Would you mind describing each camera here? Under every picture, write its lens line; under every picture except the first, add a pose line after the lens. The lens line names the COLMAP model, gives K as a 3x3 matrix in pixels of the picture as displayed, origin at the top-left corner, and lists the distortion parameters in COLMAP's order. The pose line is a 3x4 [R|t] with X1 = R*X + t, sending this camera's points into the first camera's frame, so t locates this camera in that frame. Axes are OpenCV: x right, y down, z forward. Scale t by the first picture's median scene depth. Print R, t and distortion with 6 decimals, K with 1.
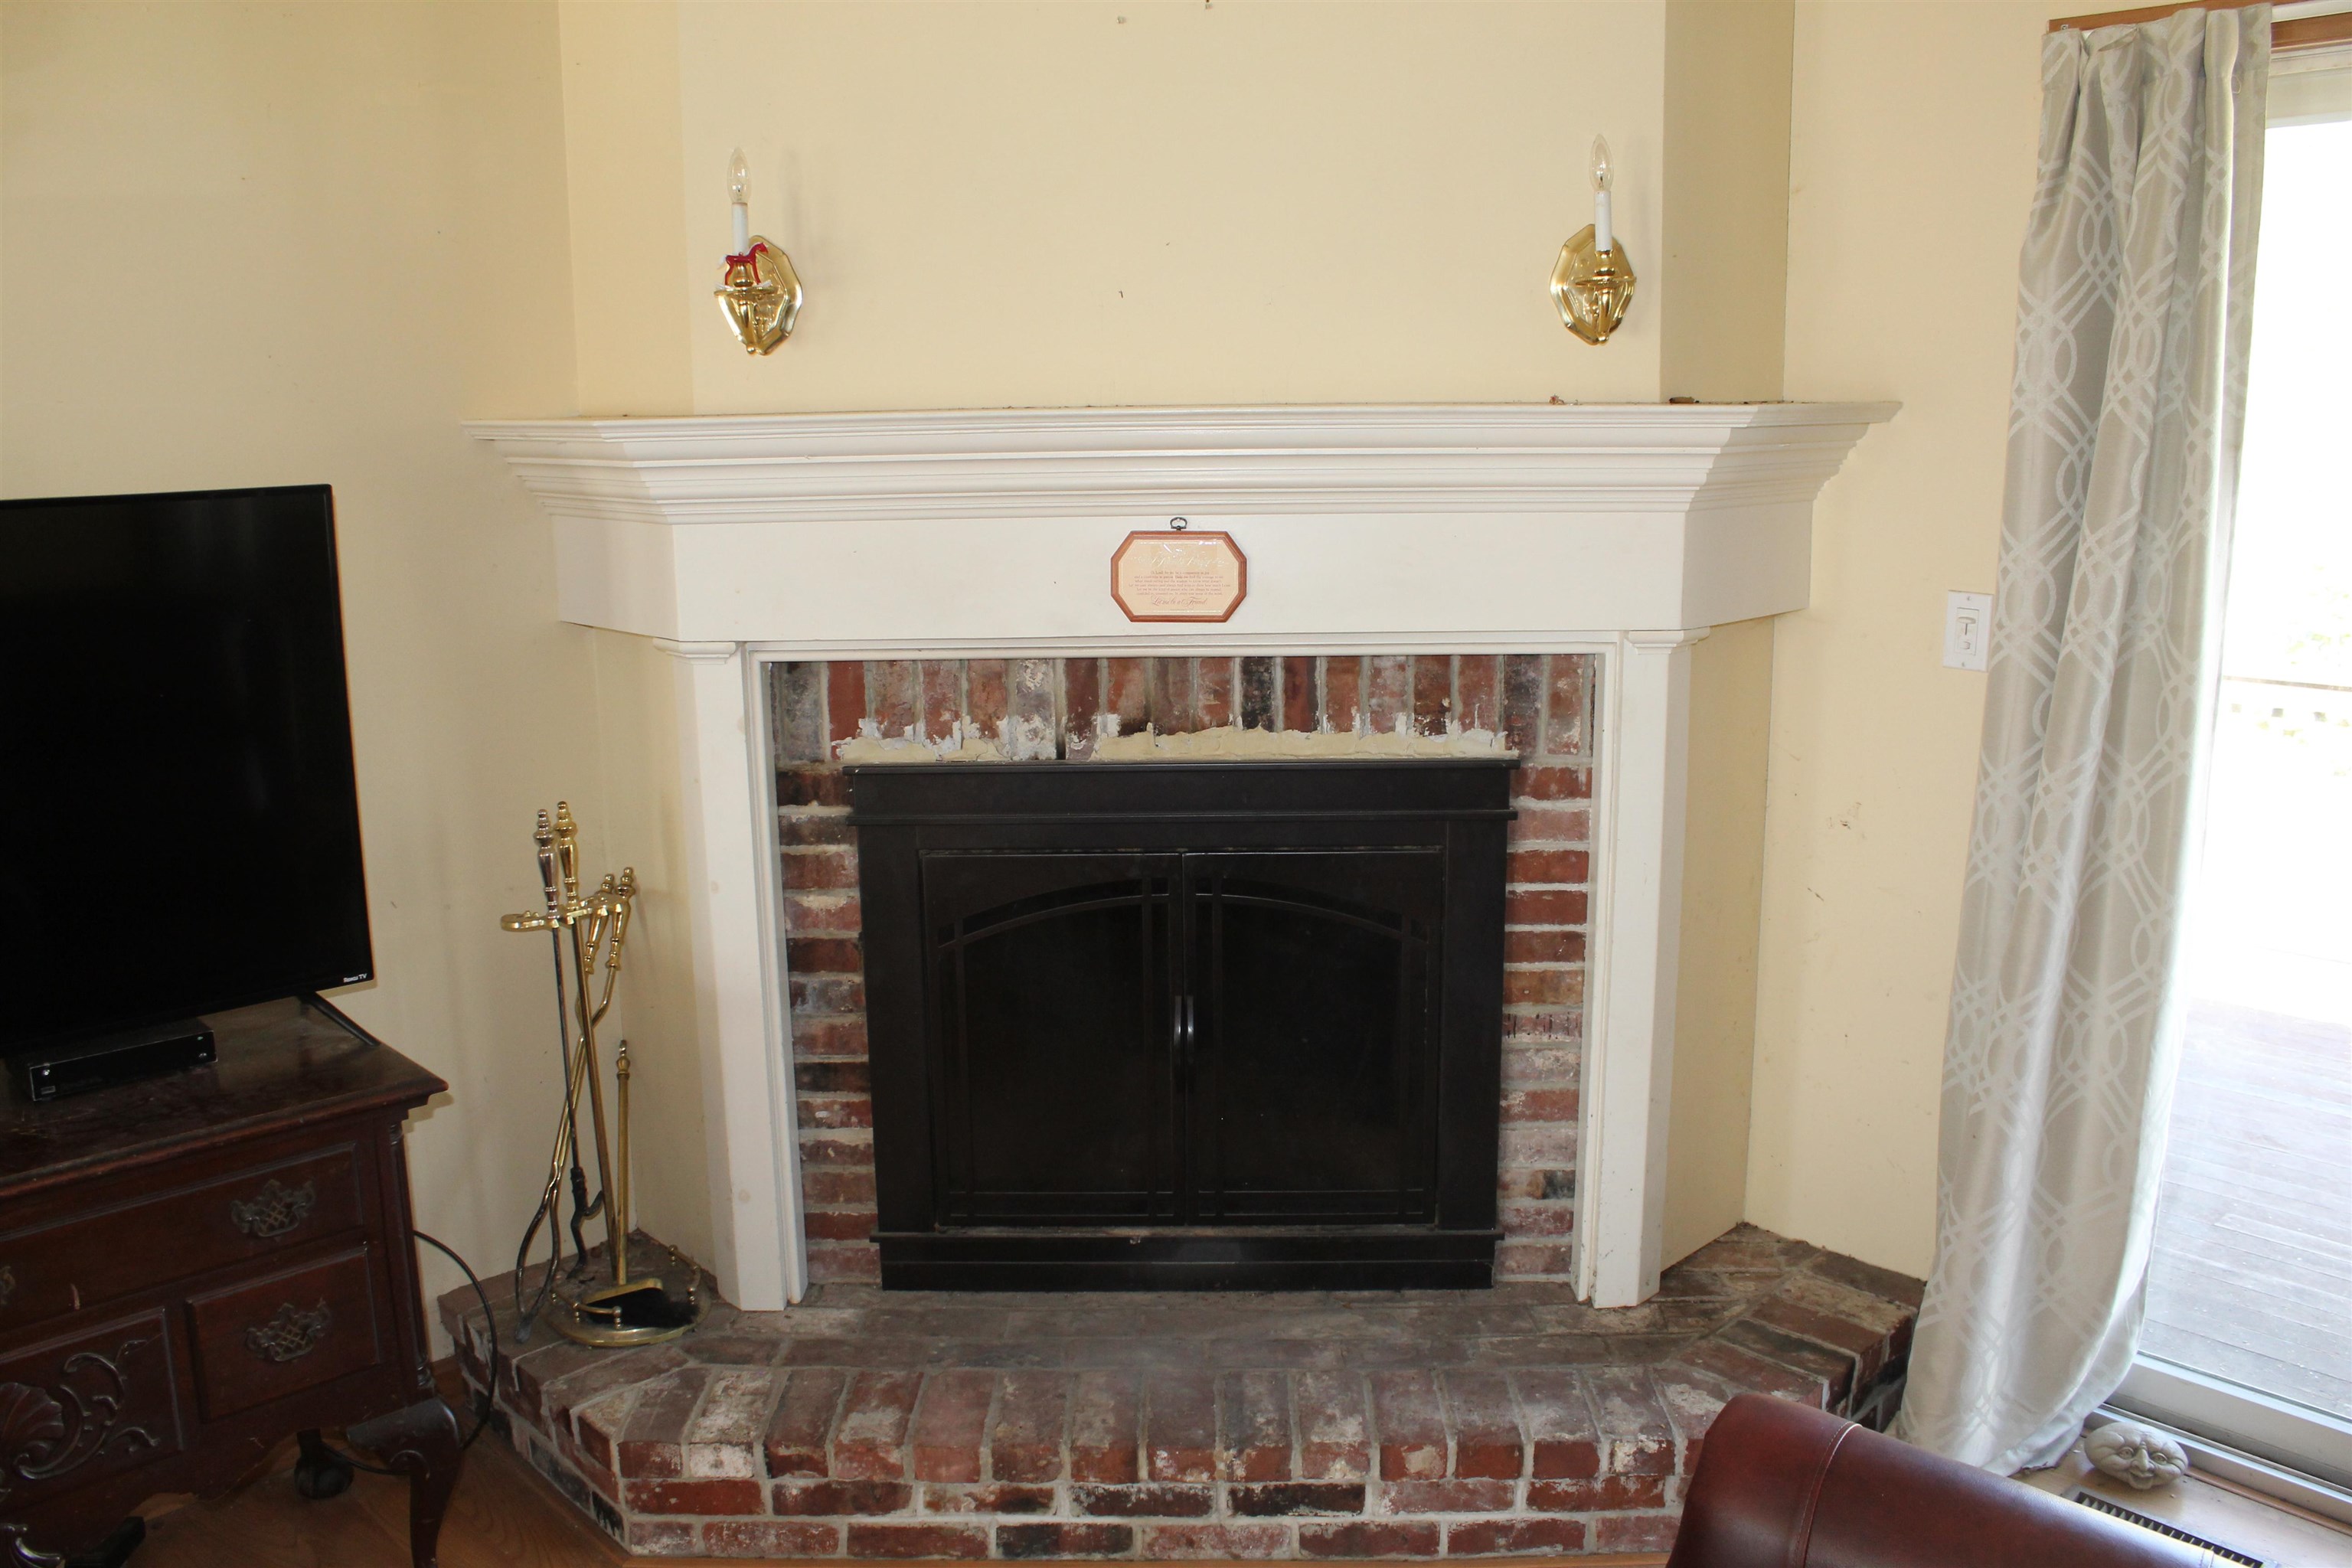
lens RADIAL K [[1950.9, 0, 1176.0], [0, 1950.9, 784.0], [0, 0, 1]] dist [-0.164690, 0.145228]
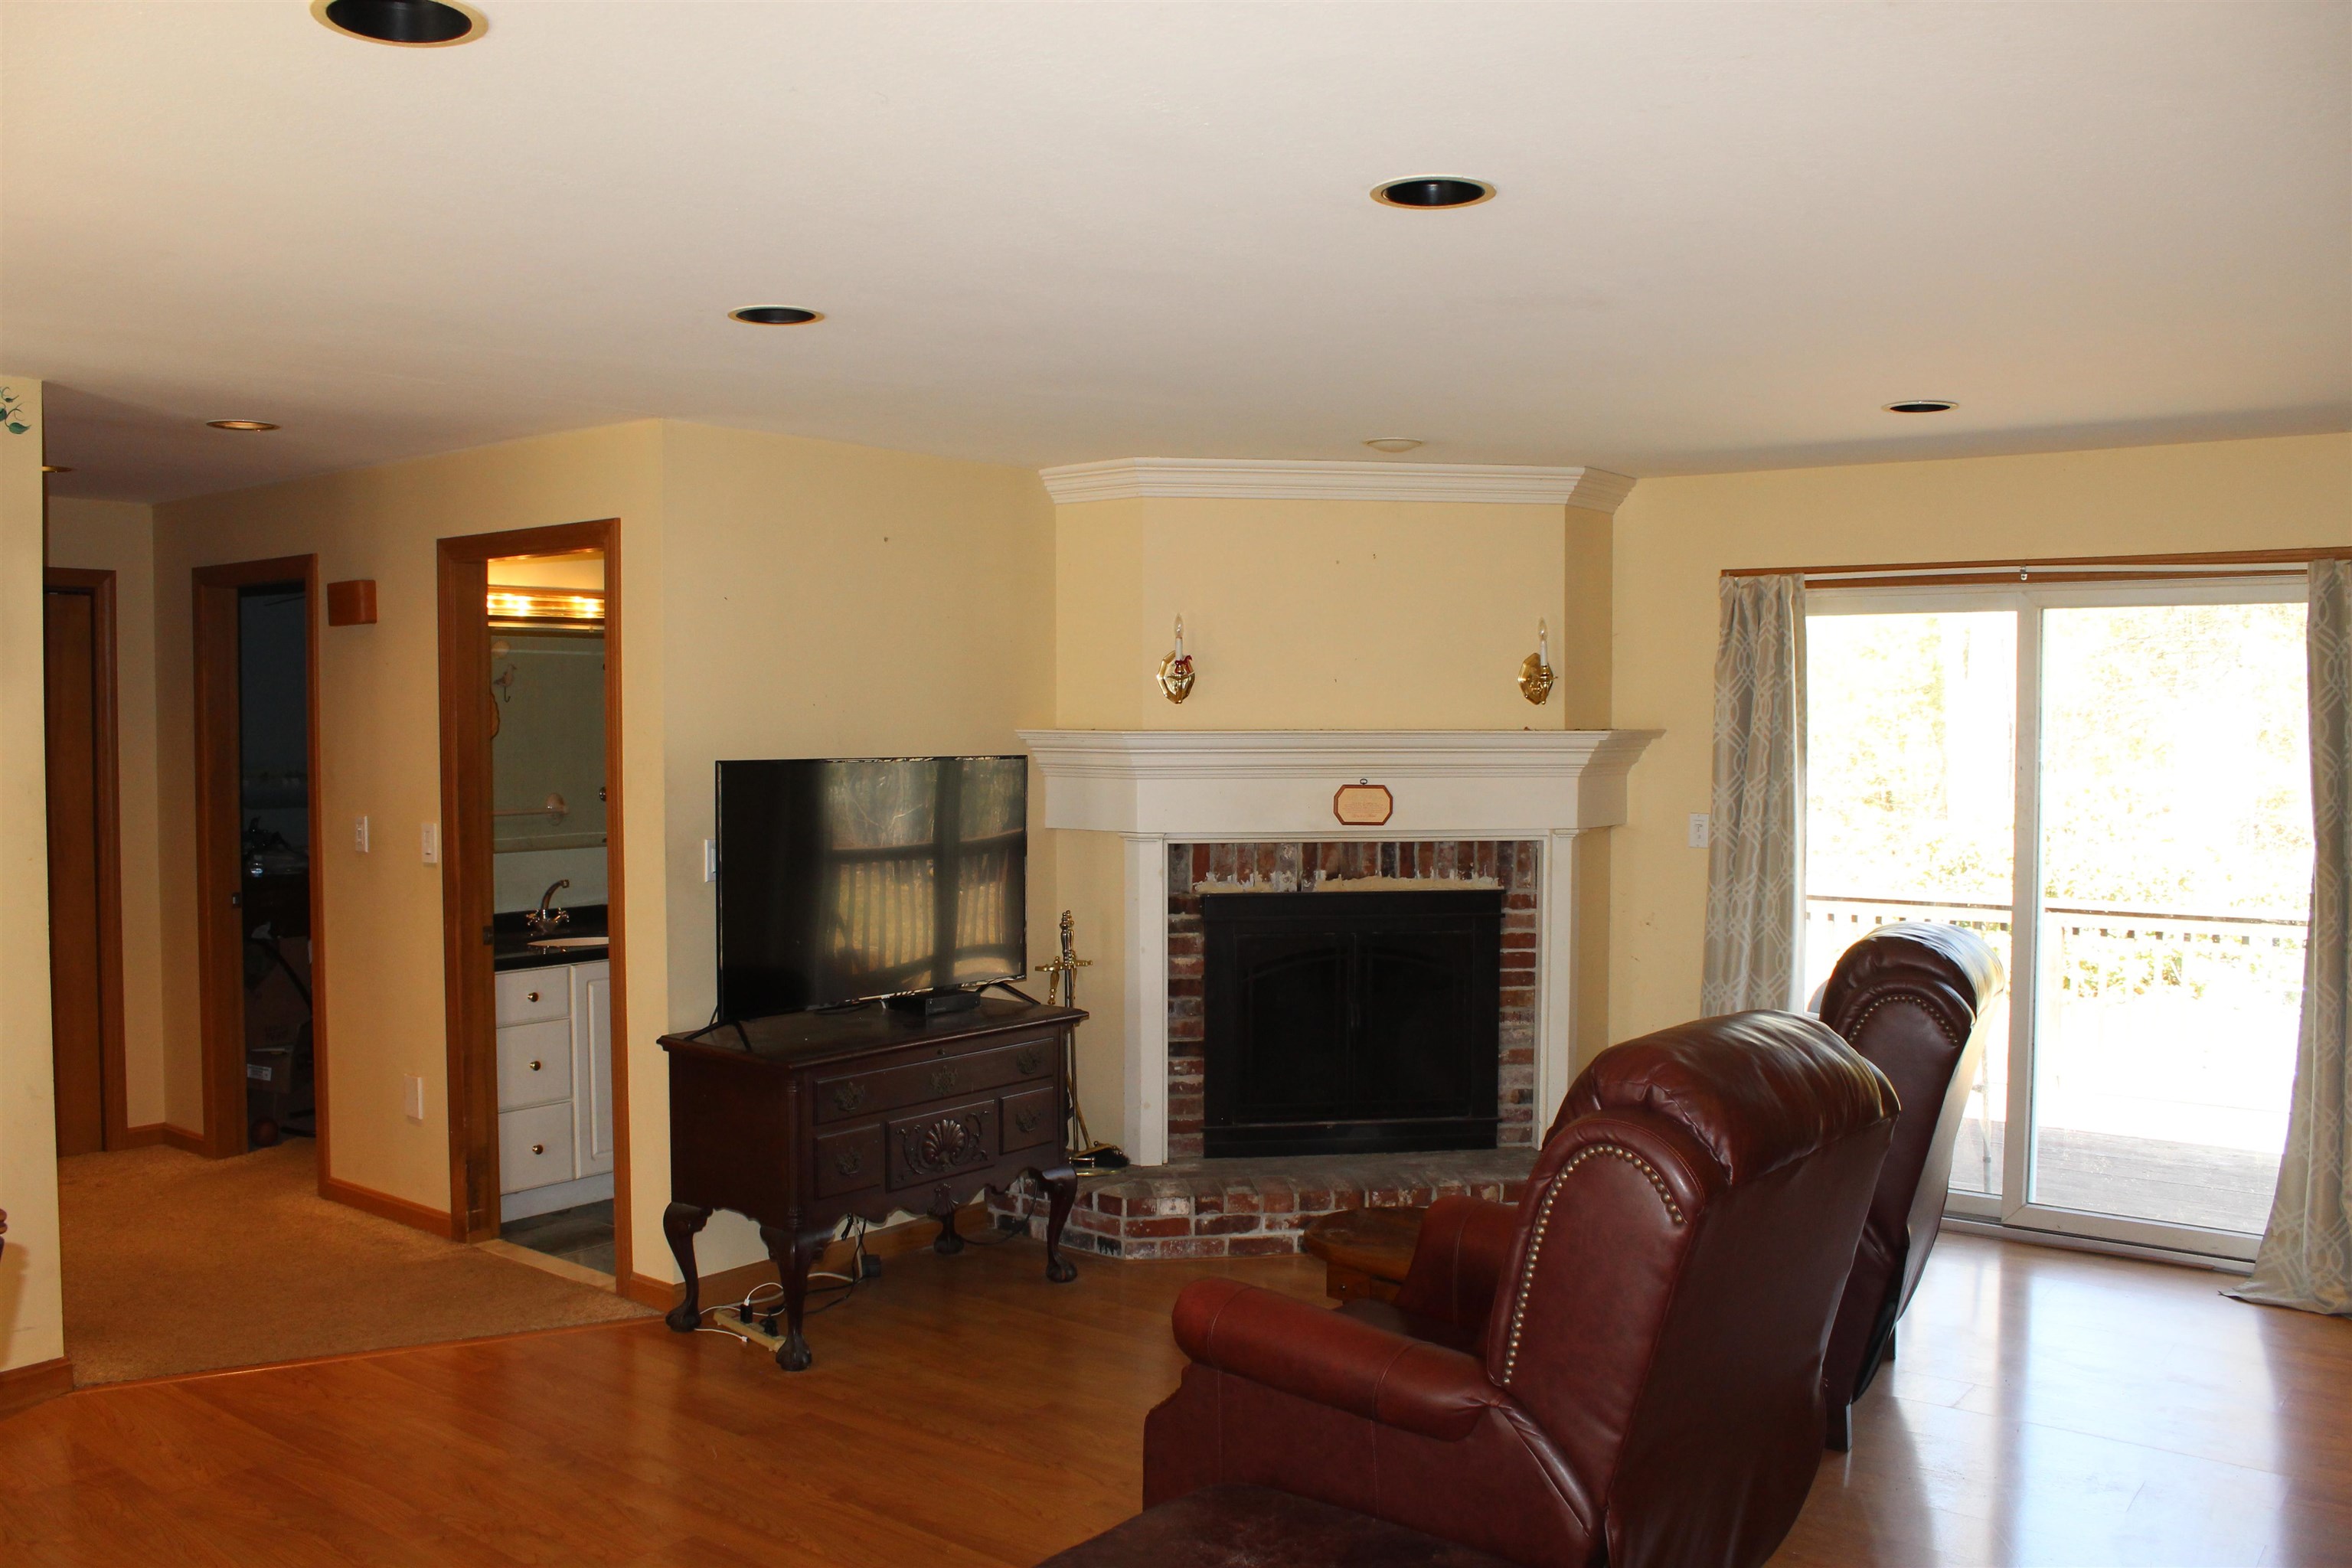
lens RADIAL K [[1950.9, 0, 1176.0], [0, 1950.9, 784.0], [0, 0, 1]] dist [-0.164690, 0.145228]
pose [[0.989517, 0.007751, 0.144210, -0.508944], [0.016485, 0.985970, -0.166108, 0.227563], [-0.143474, 0.166744, 0.975506, -1.109248]]
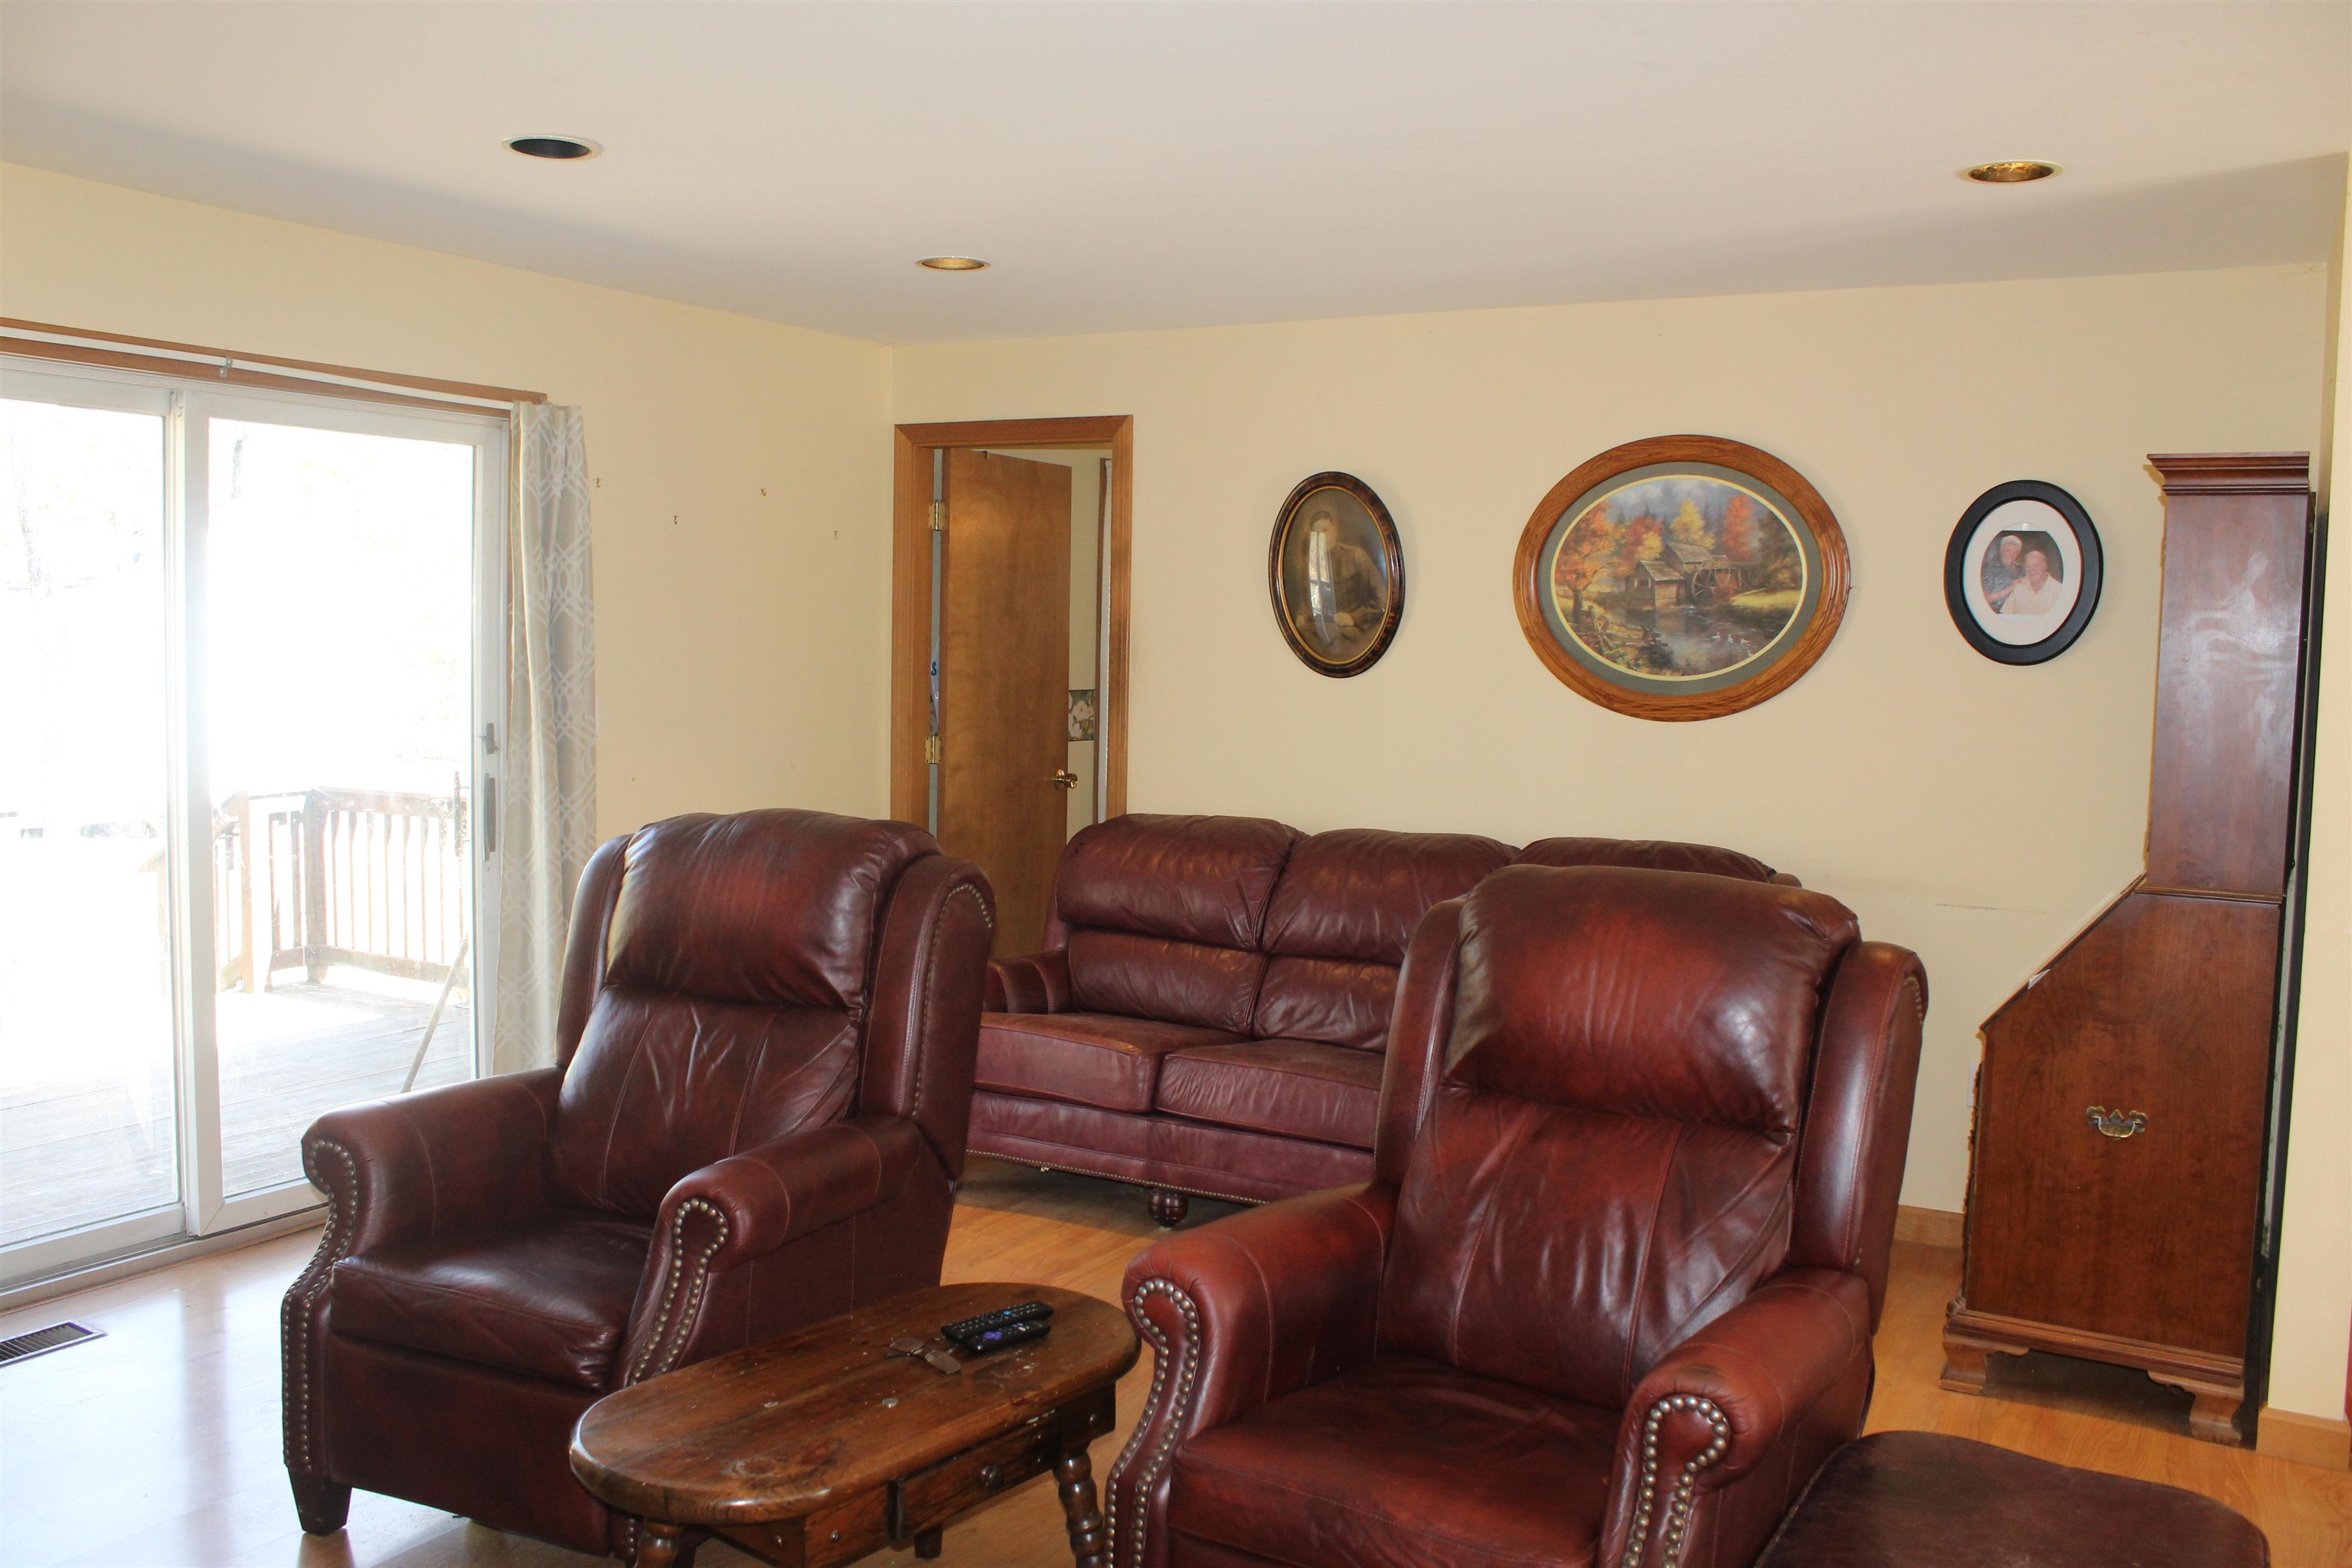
lens RADIAL K [[1950.9, 0, 1176.0], [0, 1950.9, 784.0], [0, 0, 1]] dist [-0.164690, 0.145228]
pose [[-0.271005, -0.067161, 0.960232, -0.982059], [0.178715, 0.976708, 0.118752, -0.028451], [-0.945842, 0.203790, -0.252690, 0.394355]]
